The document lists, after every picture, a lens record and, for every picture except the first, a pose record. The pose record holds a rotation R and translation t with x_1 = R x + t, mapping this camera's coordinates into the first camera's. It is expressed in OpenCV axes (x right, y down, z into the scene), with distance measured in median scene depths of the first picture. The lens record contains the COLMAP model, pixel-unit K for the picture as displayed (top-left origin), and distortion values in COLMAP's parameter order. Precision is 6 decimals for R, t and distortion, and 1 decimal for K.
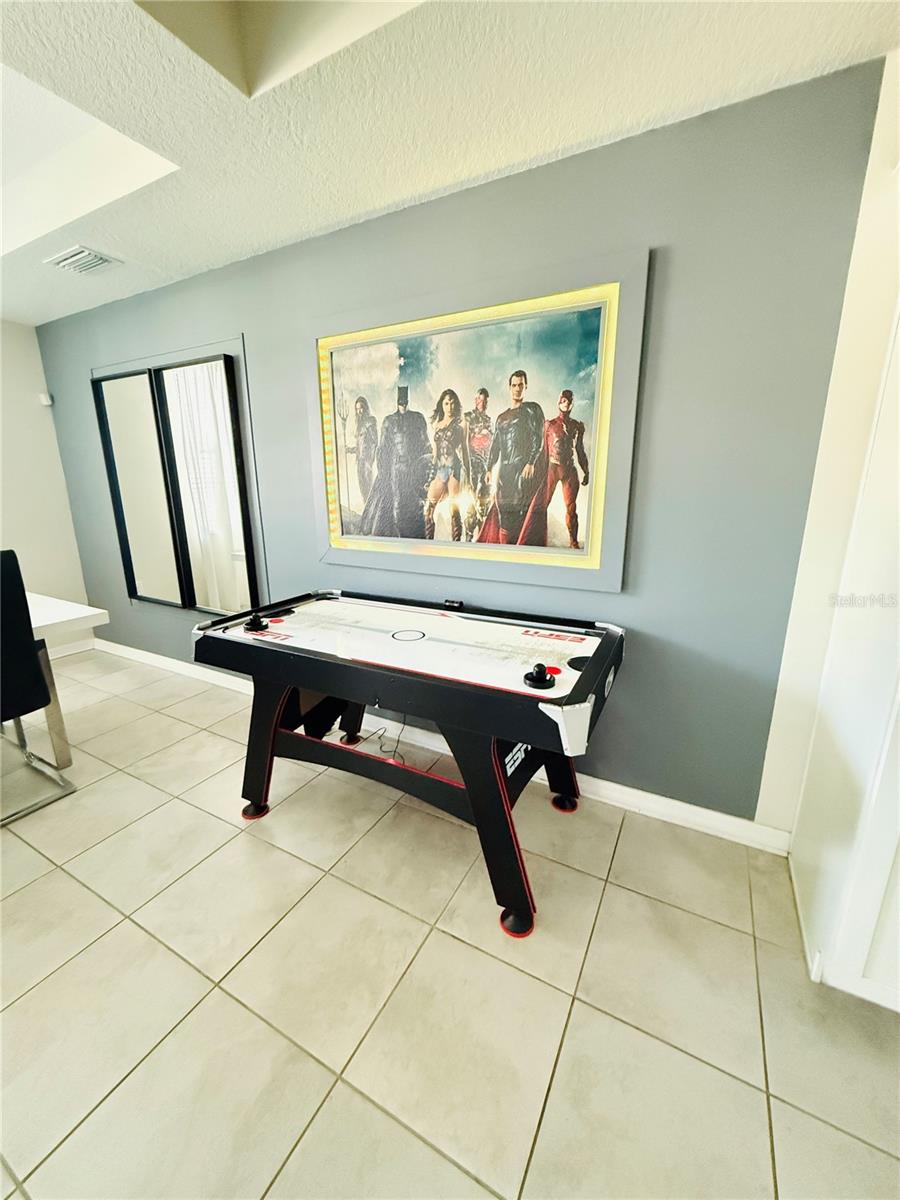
lens RADIAL K [[477.6, 0, 453.0], [0, 477.6, 598.9], [0, 0, 1]] dist [0.001162, -0.000017]
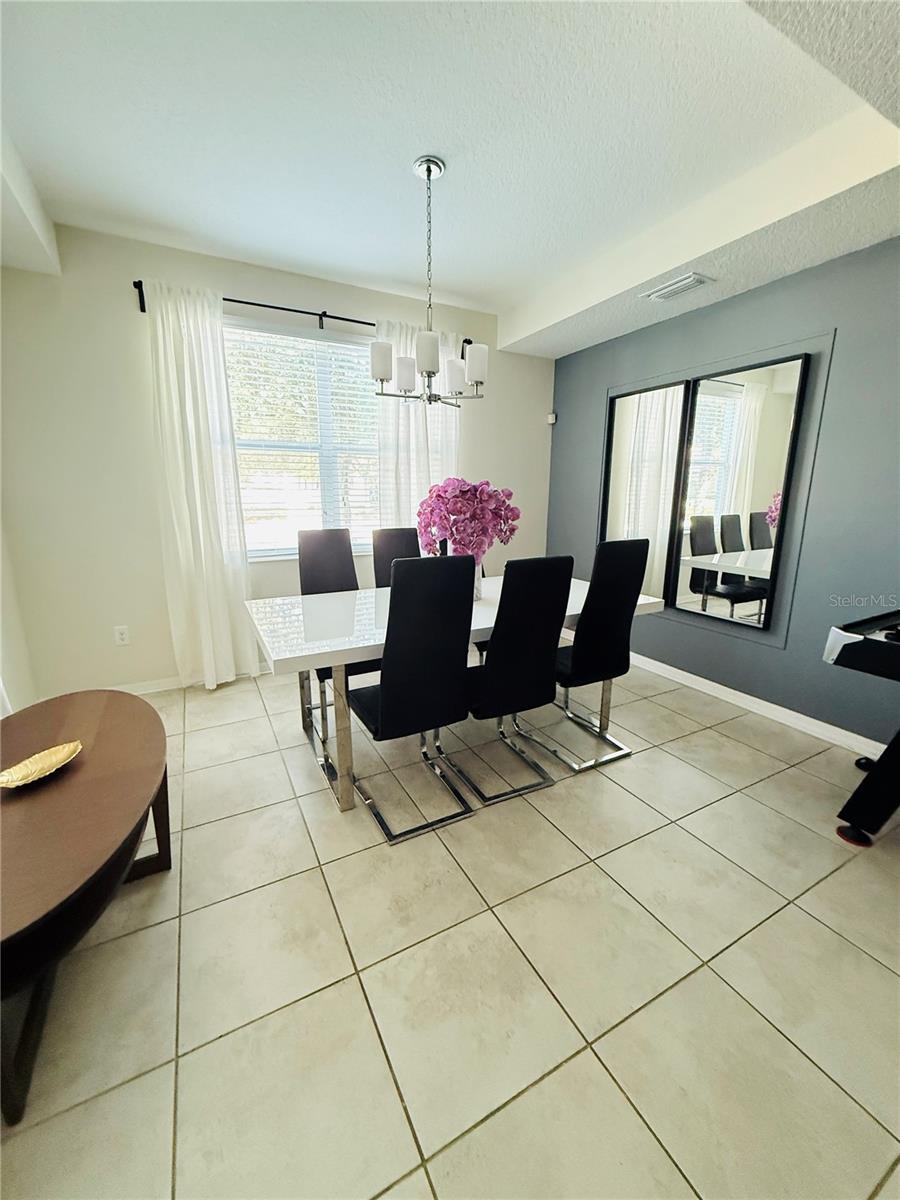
lens RADIAL K [[477.6, 0, 453.9], [0, 477.6, 599.0], [0, 0, 1]] dist [0.001162, -0.000017]
pose [[0.837113, 0.128326, -0.531765, -0.441619], [-0.143095, 0.989616, 0.013553, 0.063470], [0.527983, 0.064748, 0.846783, -0.149298]]
